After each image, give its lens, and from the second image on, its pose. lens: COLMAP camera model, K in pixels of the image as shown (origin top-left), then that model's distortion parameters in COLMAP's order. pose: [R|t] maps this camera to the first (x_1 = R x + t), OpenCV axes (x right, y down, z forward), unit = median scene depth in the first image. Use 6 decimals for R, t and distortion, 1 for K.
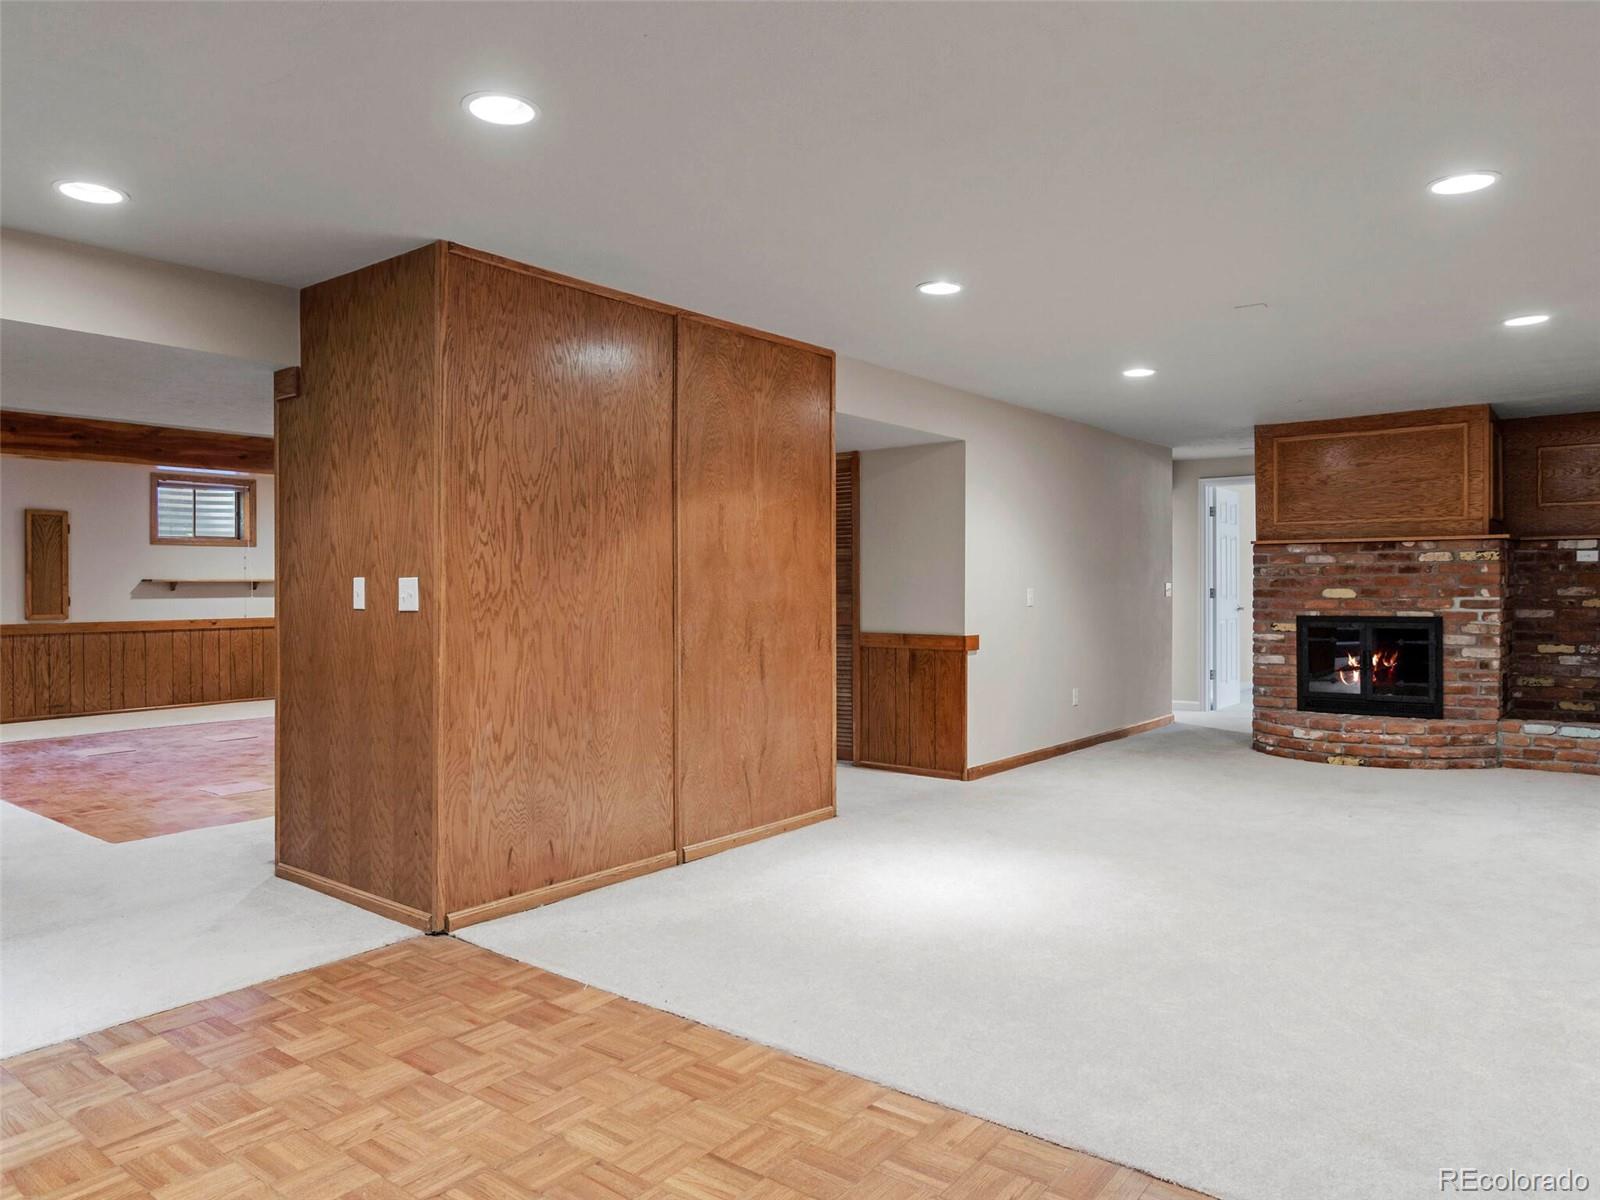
lens RADIAL K [[1022.5, 0, 791.1], [0, 1022.5, 604.0], [0, 0, 1]] dist [-0.008965, 0.007529]
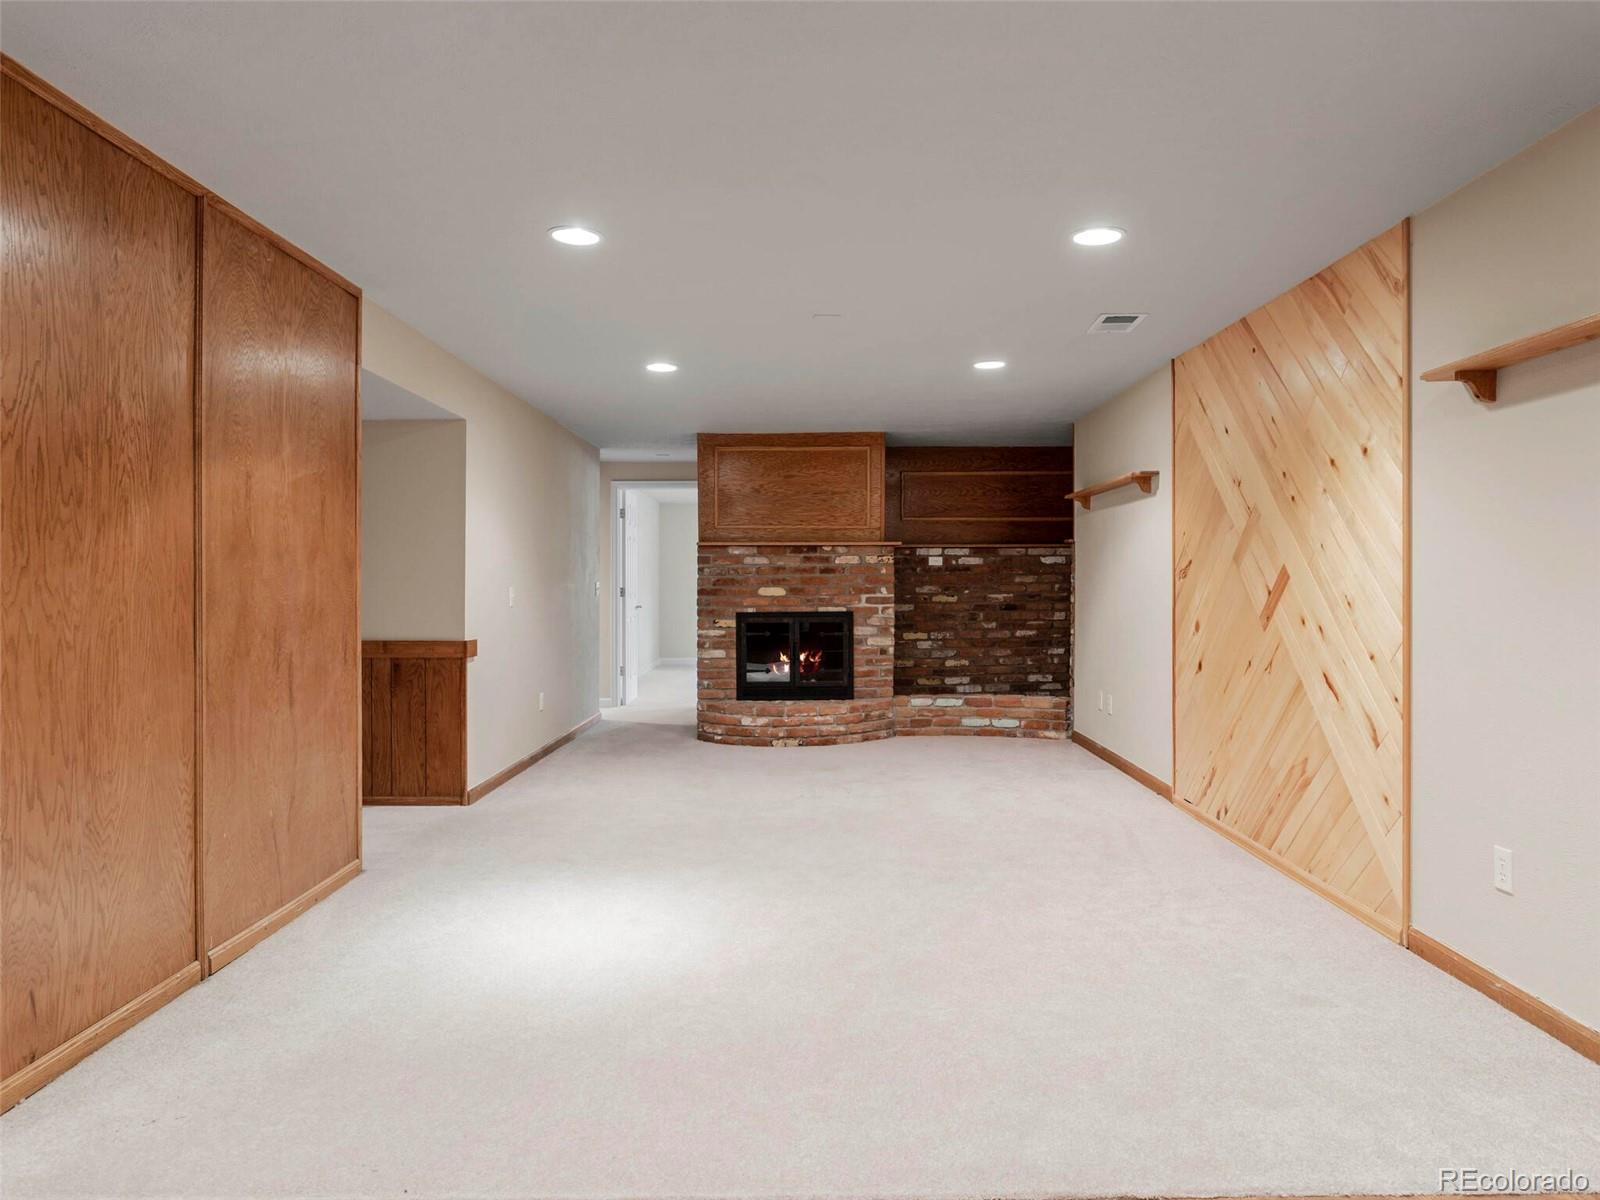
lens RADIAL K [[1022.5, 0, 803.5], [0, 1022.5, 597.6], [0, 0, 1]] dist [-0.008965, 0.007529]
pose [[0.791554, -0.006570, 0.611064, -0.215125], [0.010476, 0.999941, -0.002820, -0.001123], [-0.611009, 0.008634, 0.791576, 0.195513]]
